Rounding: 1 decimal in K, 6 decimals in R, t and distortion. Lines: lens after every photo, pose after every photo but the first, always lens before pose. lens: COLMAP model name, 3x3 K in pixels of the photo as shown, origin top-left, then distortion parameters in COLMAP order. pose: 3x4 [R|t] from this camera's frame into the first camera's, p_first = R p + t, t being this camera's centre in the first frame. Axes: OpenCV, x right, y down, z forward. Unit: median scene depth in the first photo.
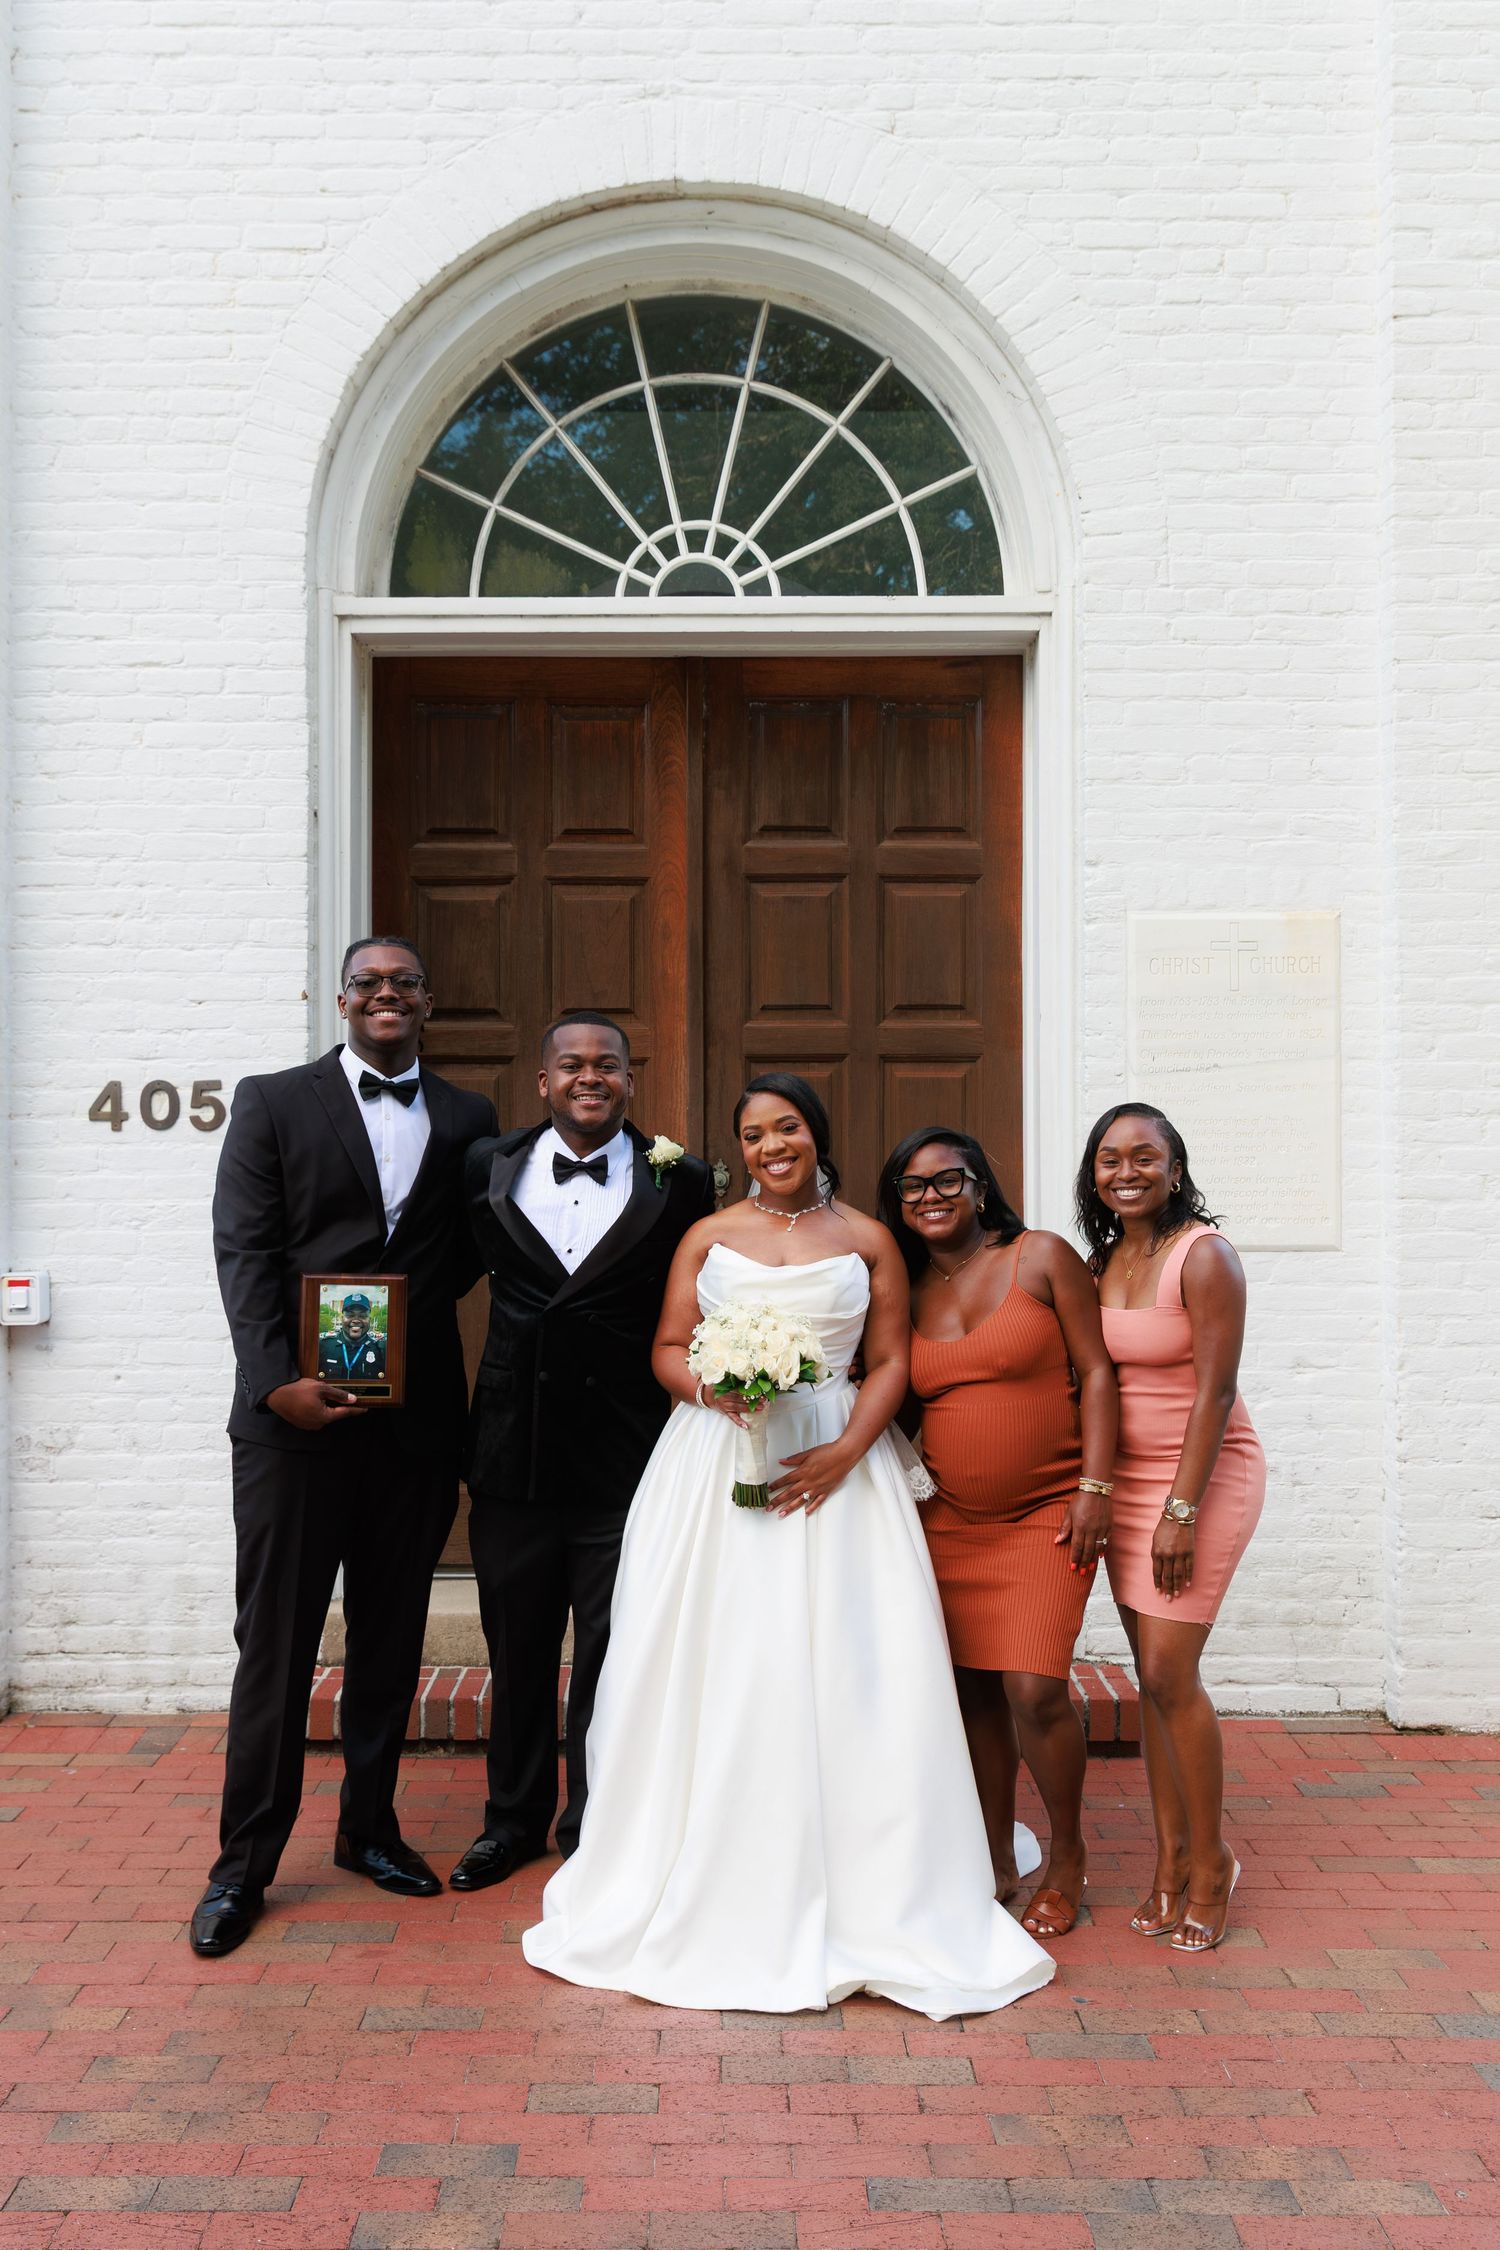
lens RADIAL K [[2276.8, 0, 719.5], [0, 2276.8, 1092.4], [0, 0, 1]] dist [0.010002, -0.007534]
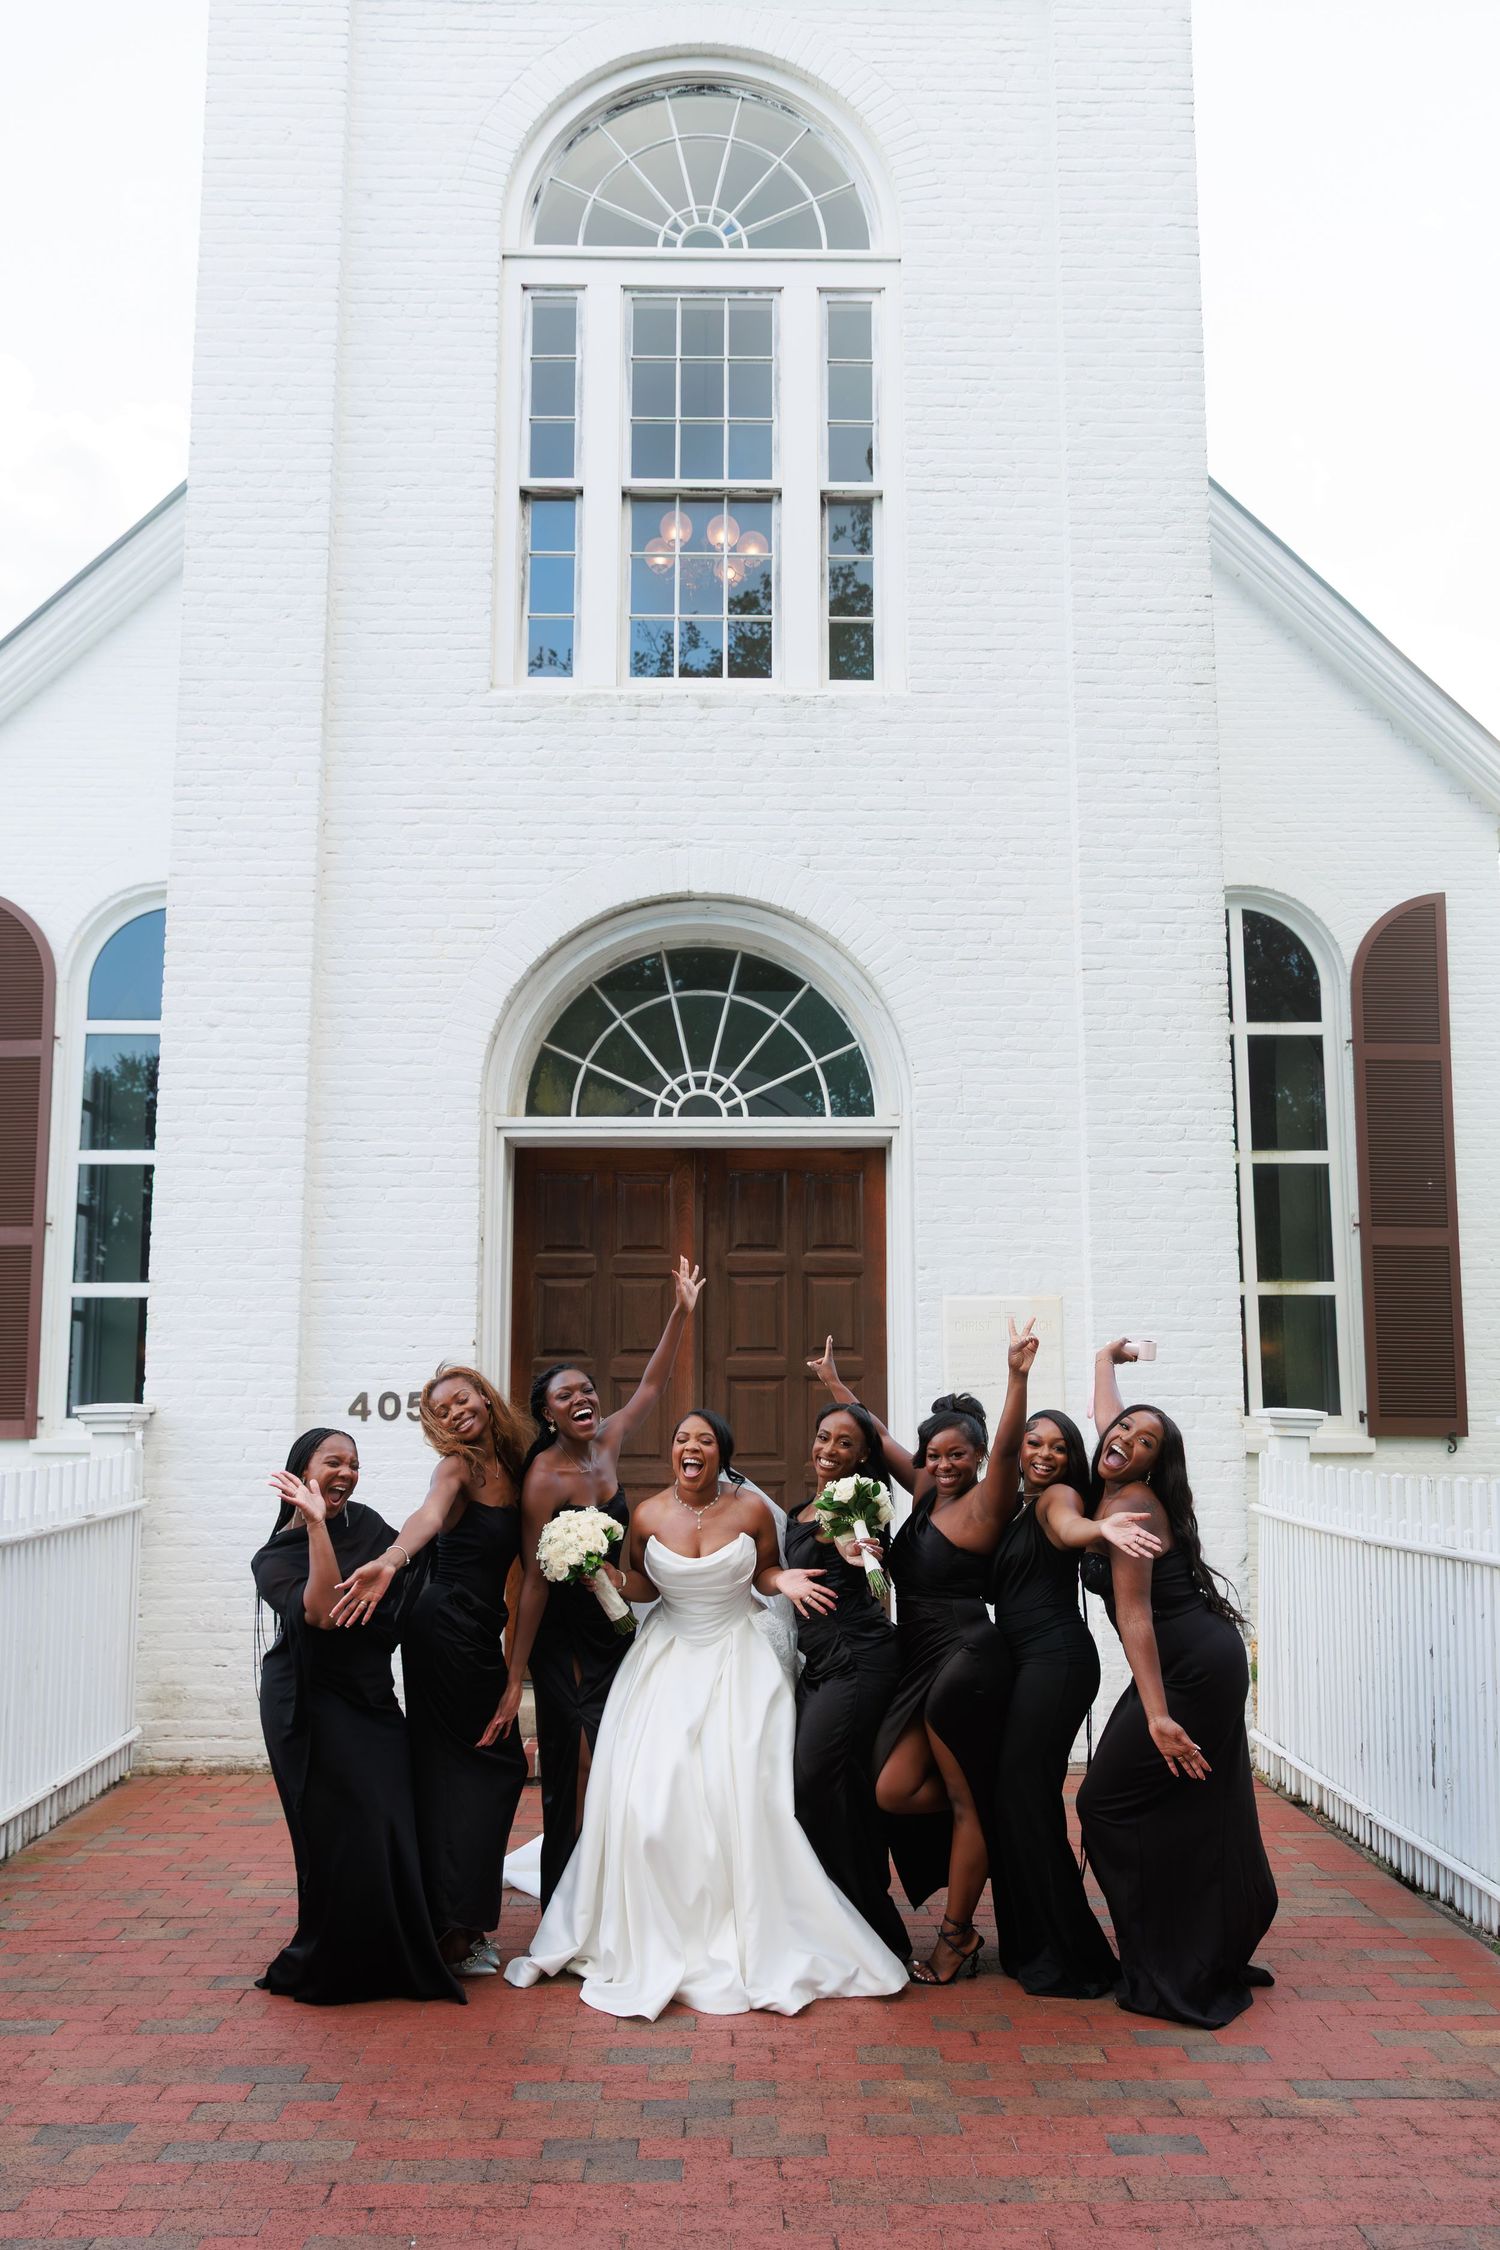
lens RADIAL K [[1673.3, 0, 765.6], [0, 1673.3, 1185.1], [0, 0, 1]] dist [0.001600, 0.001657]
pose [[0.999836, 0.002367, 0.017968, 0.018406], [-0.000191, 0.992749, -0.120202, -0.008267], [-0.018122, 0.120178, 0.992587, -0.294918]]
